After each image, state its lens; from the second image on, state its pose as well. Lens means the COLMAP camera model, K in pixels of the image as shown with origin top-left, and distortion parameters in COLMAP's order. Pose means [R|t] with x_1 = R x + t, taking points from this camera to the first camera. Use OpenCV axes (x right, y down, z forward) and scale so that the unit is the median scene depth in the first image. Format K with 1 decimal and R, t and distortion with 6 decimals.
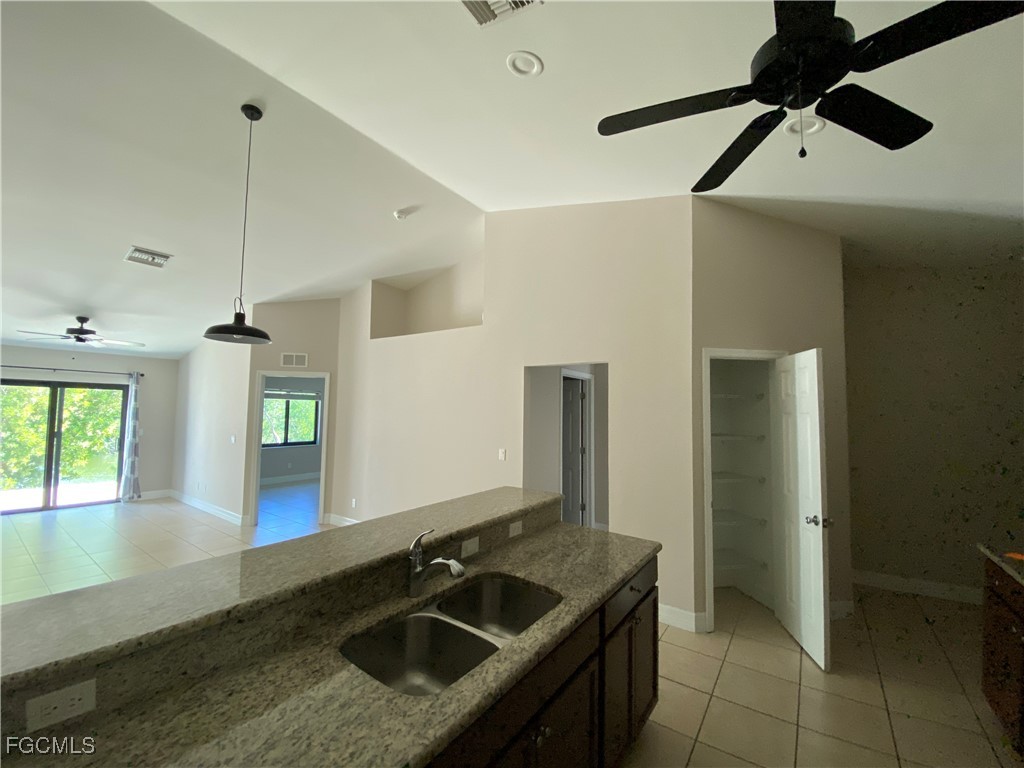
lens RADIAL K [[414.4, 0, 507.9], [0, 414.4, 383.4], [0, 0, 1]] dist [-0.006367, -0.006809]
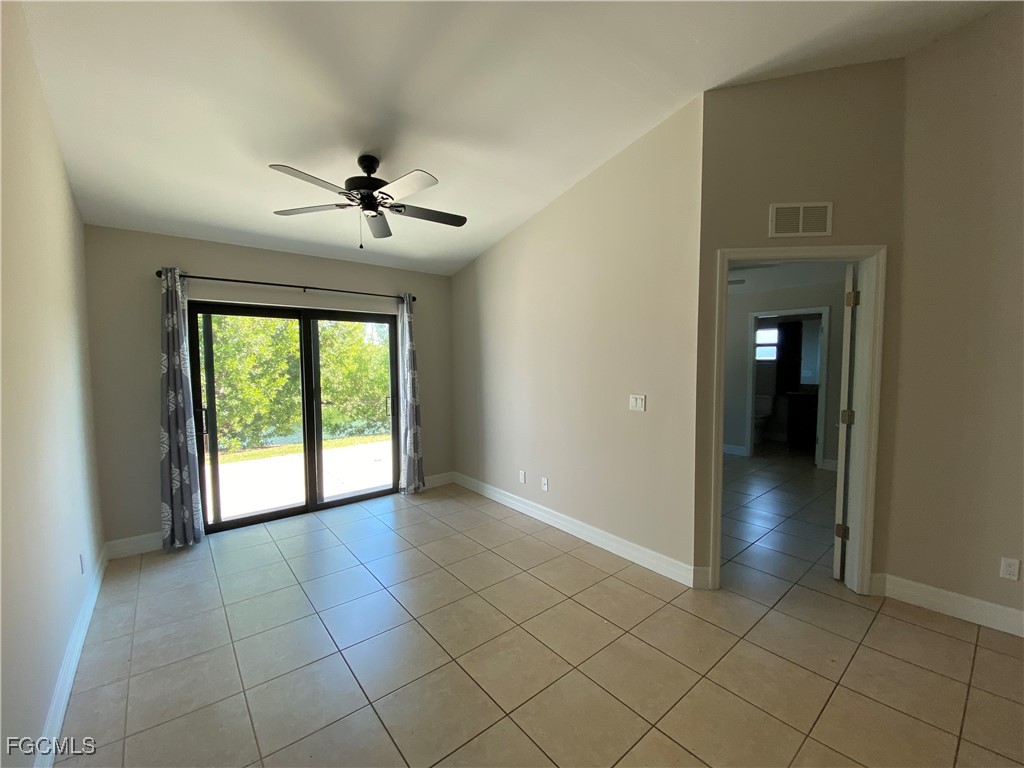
lens RADIAL K [[414.4, 0, 519.1], [0, 414.4, 384.1], [0, 0, 1]] dist [-0.006367, -0.006809]
pose [[0.968906, -0.004182, -0.247394, -0.724972], [0.034469, 0.992389, 0.118223, 0.050134], [0.245017, -0.123074, 0.961675, 0.523336]]
